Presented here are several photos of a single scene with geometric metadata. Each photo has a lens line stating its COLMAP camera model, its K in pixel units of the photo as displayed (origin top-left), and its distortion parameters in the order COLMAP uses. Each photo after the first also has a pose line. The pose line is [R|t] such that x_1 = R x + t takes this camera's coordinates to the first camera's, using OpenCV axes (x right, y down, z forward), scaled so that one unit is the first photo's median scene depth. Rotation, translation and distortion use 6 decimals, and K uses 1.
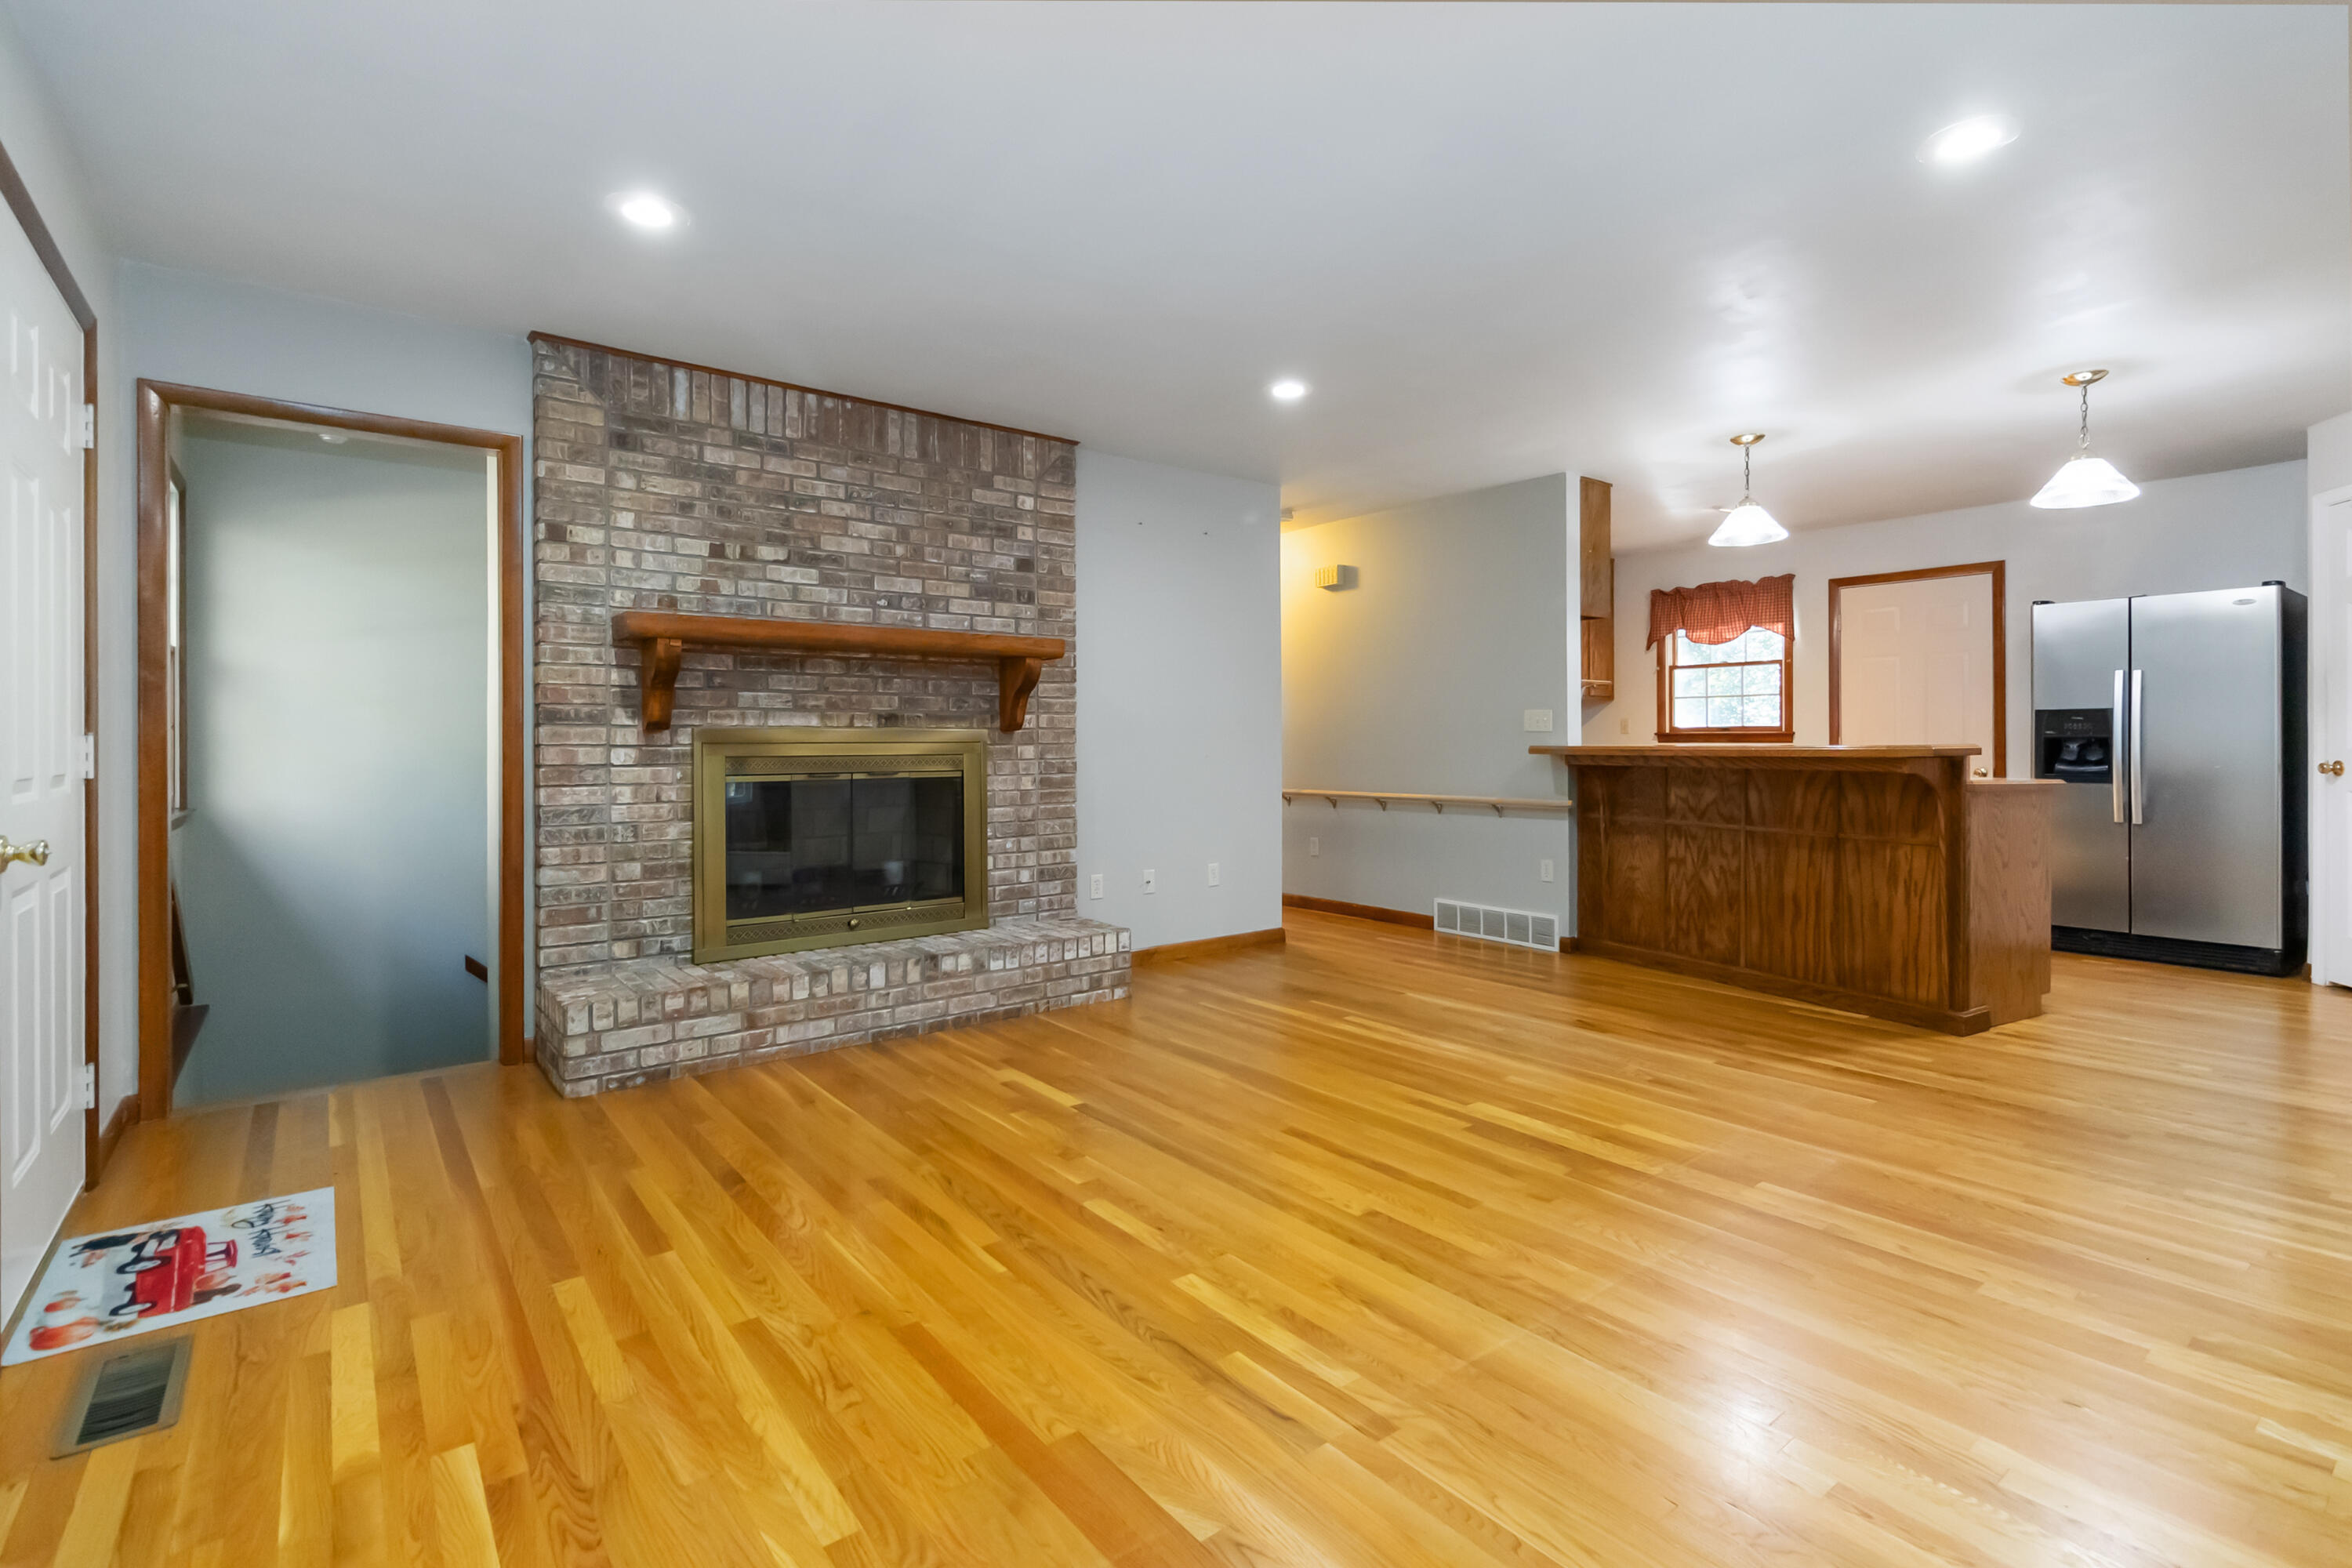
lens RADIAL K [[1090.9, 0, 1179.9], [0, 1090.9, 741.5], [0, 0, 1]] dist [0.000823, 0.000596]
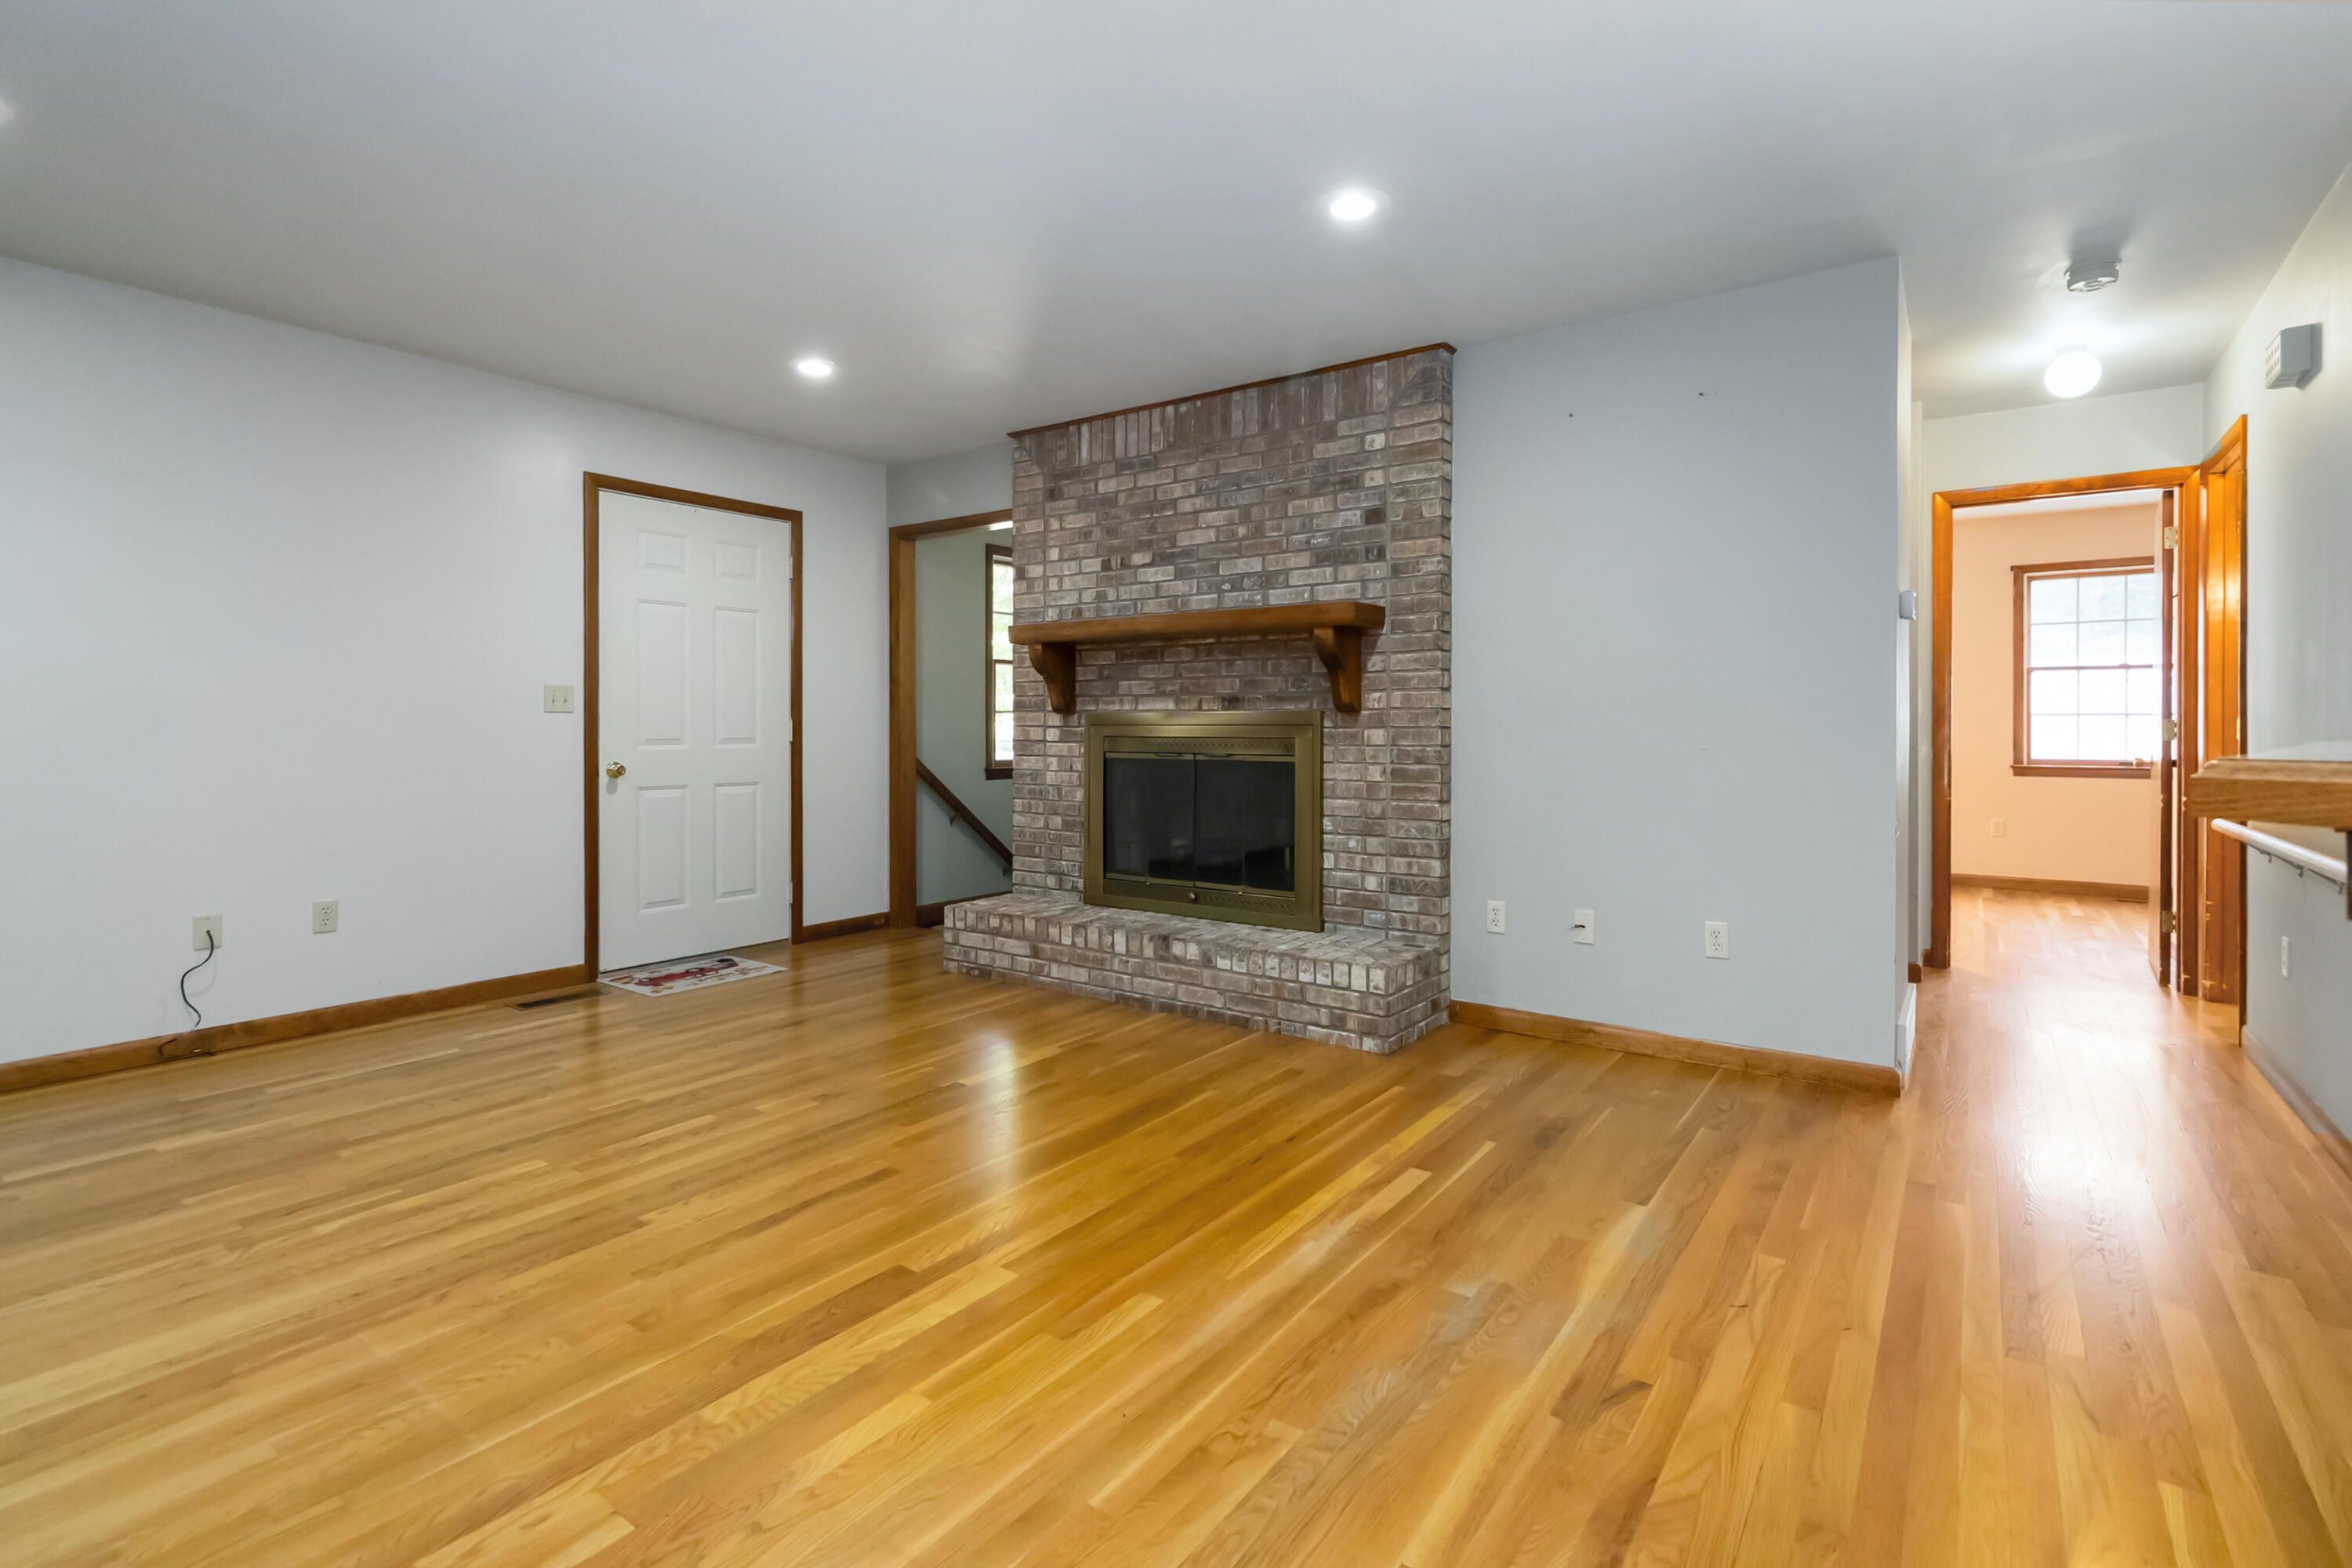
lens RADIAL K [[1098.5, 0, 1179.8], [0, 1098.5, 728.2], [0, 0, 1]] dist [0.001414, 0.000090]
pose [[0.275769, 0.006799, -0.961200, 0.676989], [-0.001620, 0.999977, 0.006609, -0.002576], [0.961223, -0.000265, 0.275774, 0.659496]]
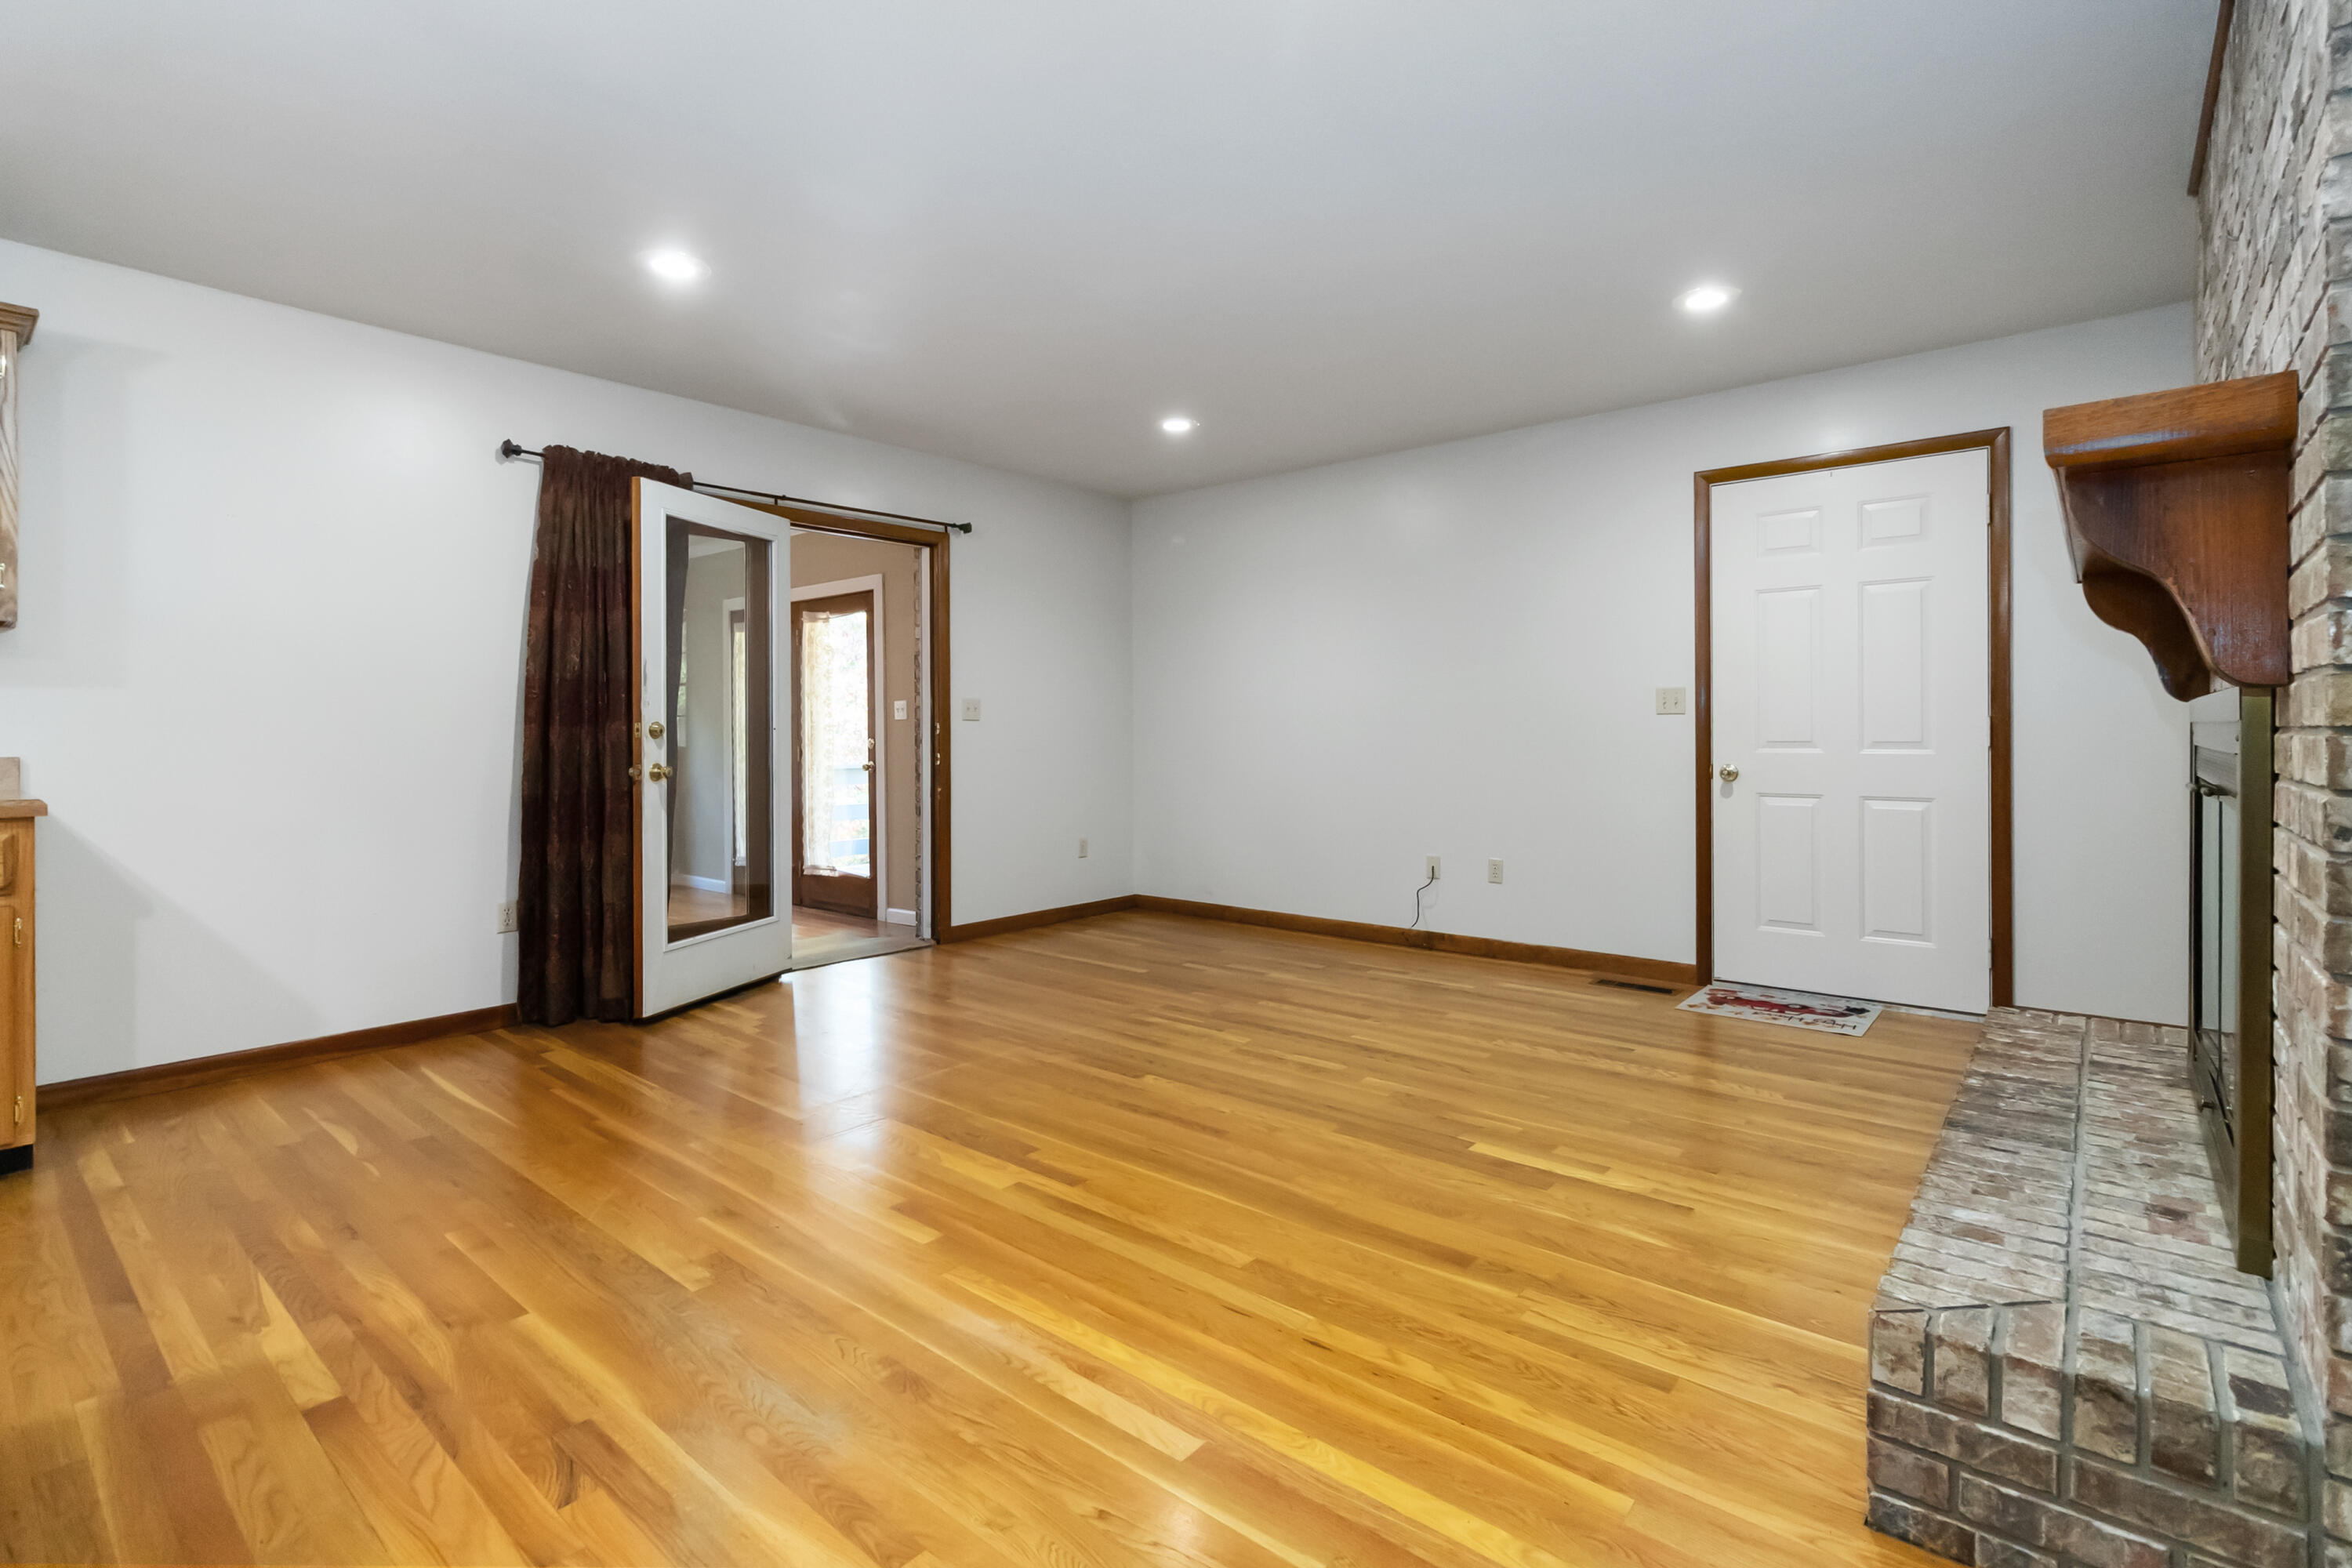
lens RADIAL K [[1098.5, 0, 1179.8], [0, 1098.5, 728.2], [0, 0, 1]] dist [0.001414, 0.000090]
pose [[-0.979730, 0.008268, -0.200153, 0.219712], [0.008380, 0.999965, 0.000288, -0.000508], [0.200148, -0.001395, -0.979765, 1.305855]]
